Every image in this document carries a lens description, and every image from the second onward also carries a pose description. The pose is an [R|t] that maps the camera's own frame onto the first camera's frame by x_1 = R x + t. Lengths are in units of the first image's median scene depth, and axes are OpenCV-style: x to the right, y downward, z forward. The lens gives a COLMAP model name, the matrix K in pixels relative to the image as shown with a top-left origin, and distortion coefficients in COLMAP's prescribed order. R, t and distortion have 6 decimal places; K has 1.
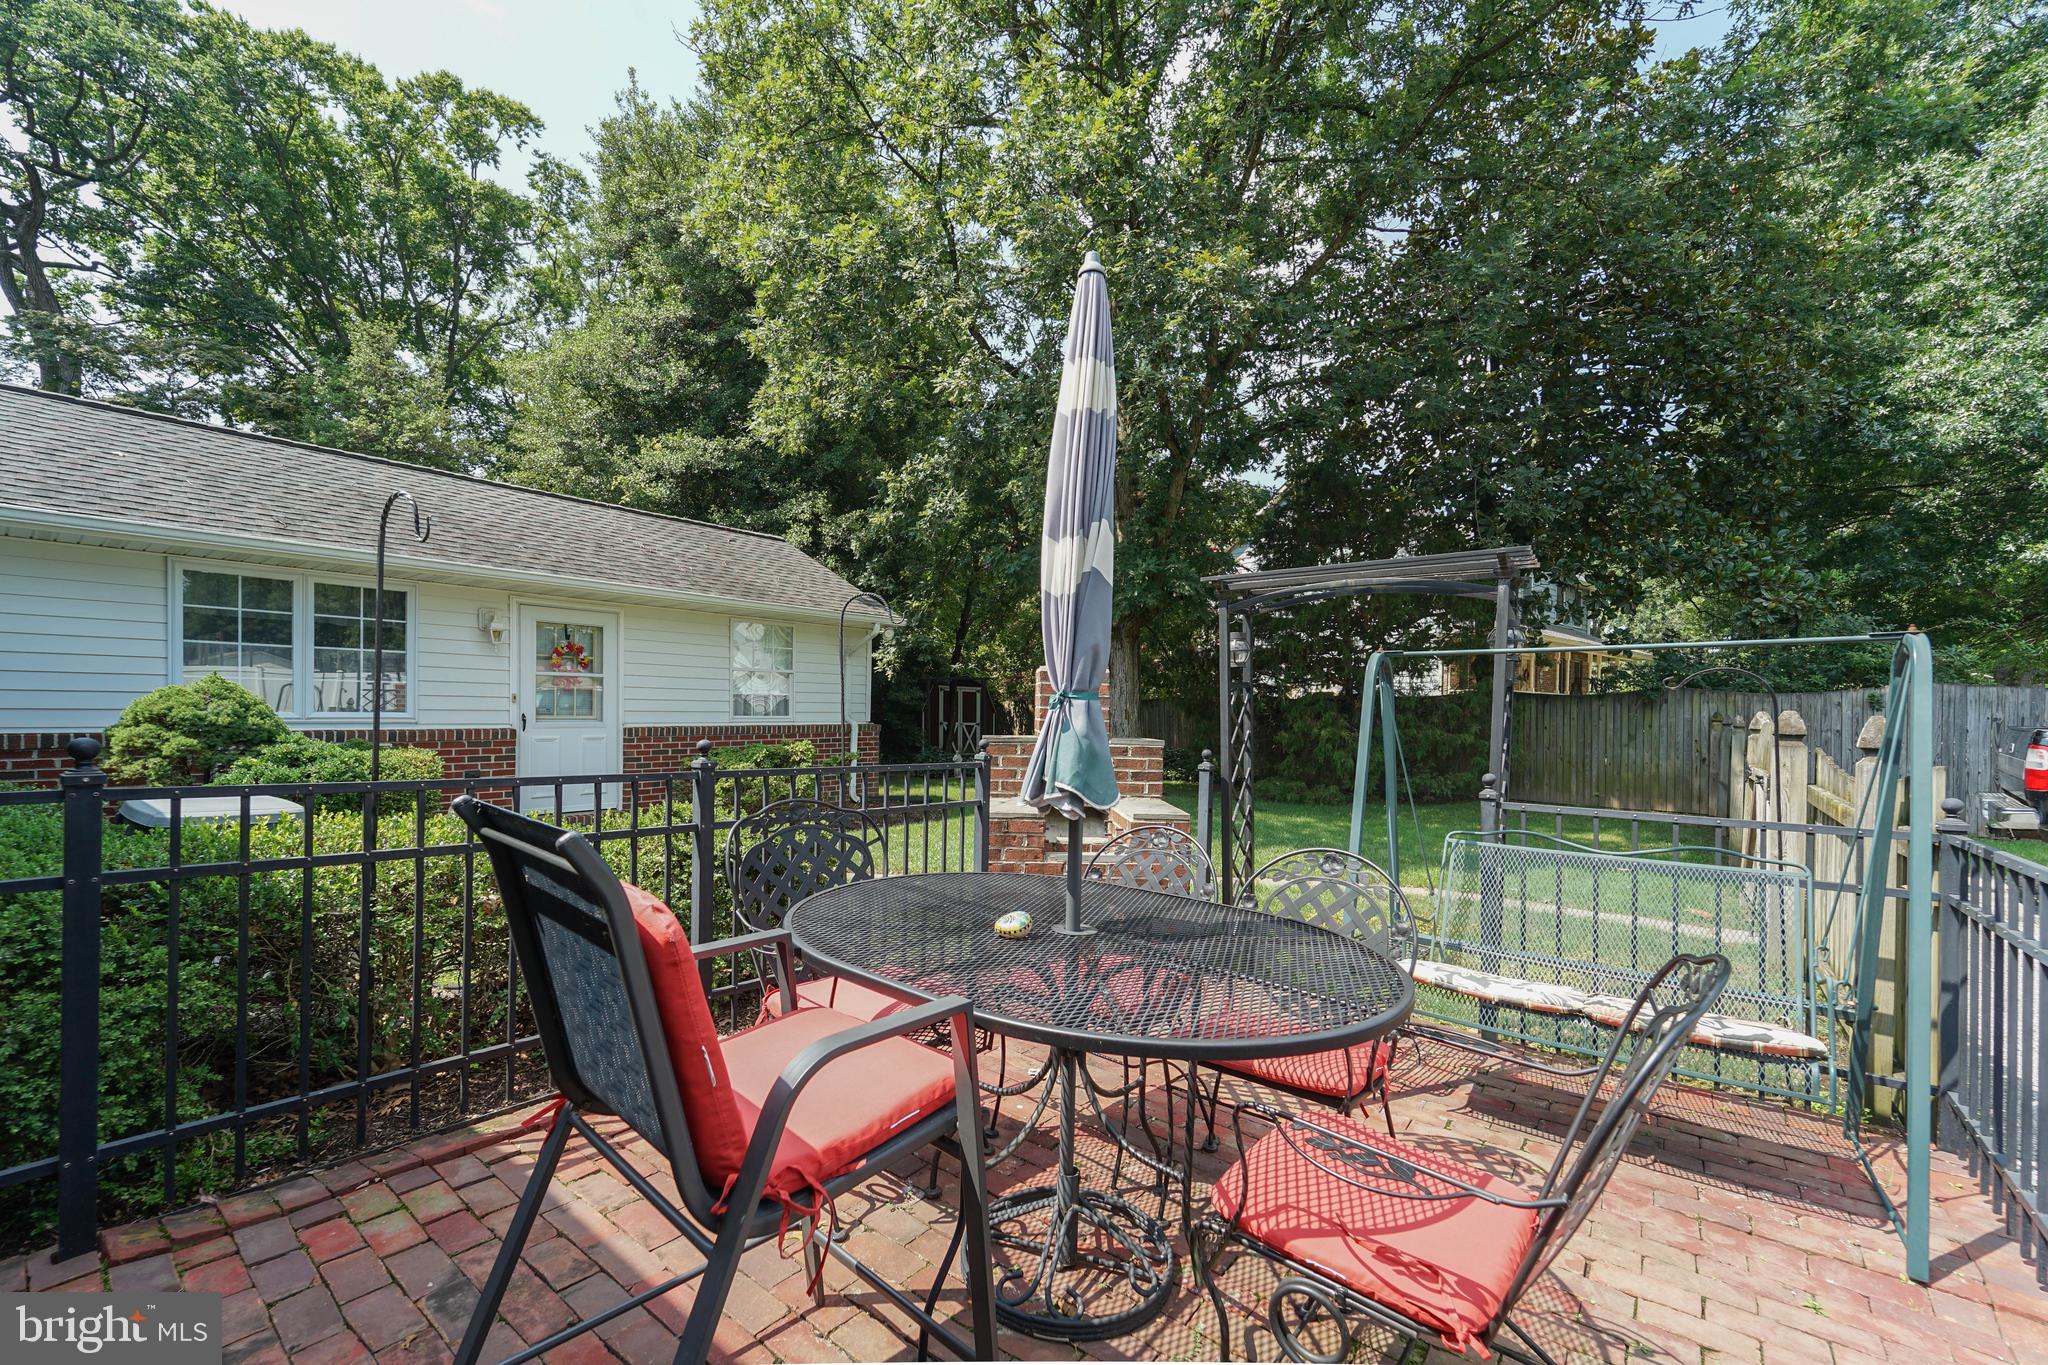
lens RADIAL K [[799.2, 0, 1023.7], [0, 799.2, 725.1], [0, 0, 1]] dist [0.001161, 0.000095]
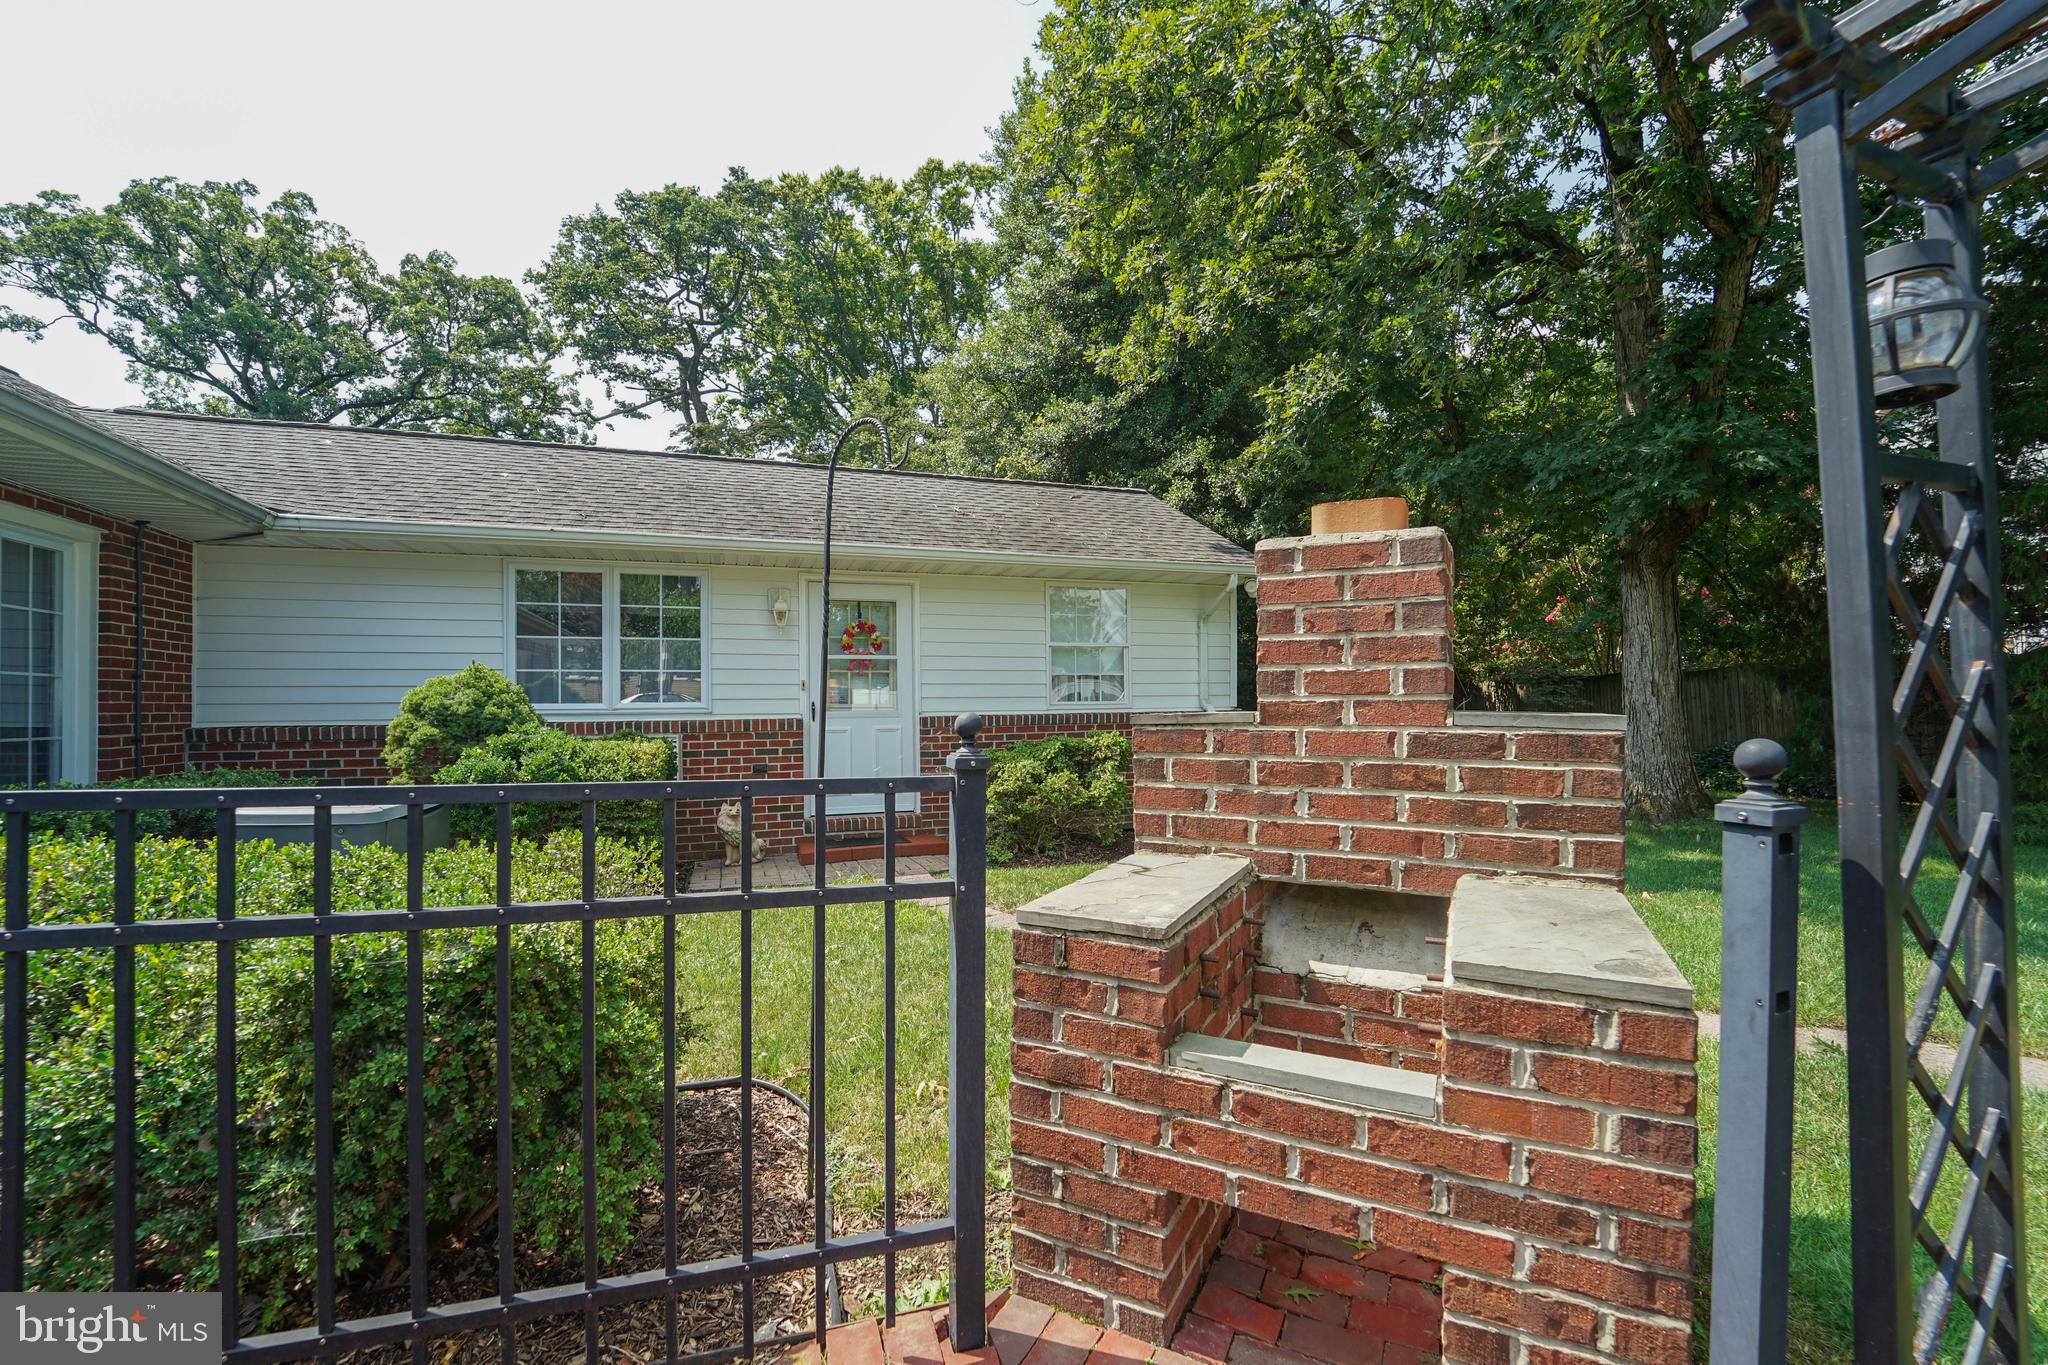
lens RADIAL K [[865.4, 0, 1021.9], [0, 865.4, 691.9], [0, 0, 1]] dist [-0.020310, 0.000074]
pose [[0.861297, -0.026741, -0.507398, 0.065591], [0.011154, 0.999369, -0.033736, 0.008794], [0.507979, 0.023397, 0.861051, 0.259714]]
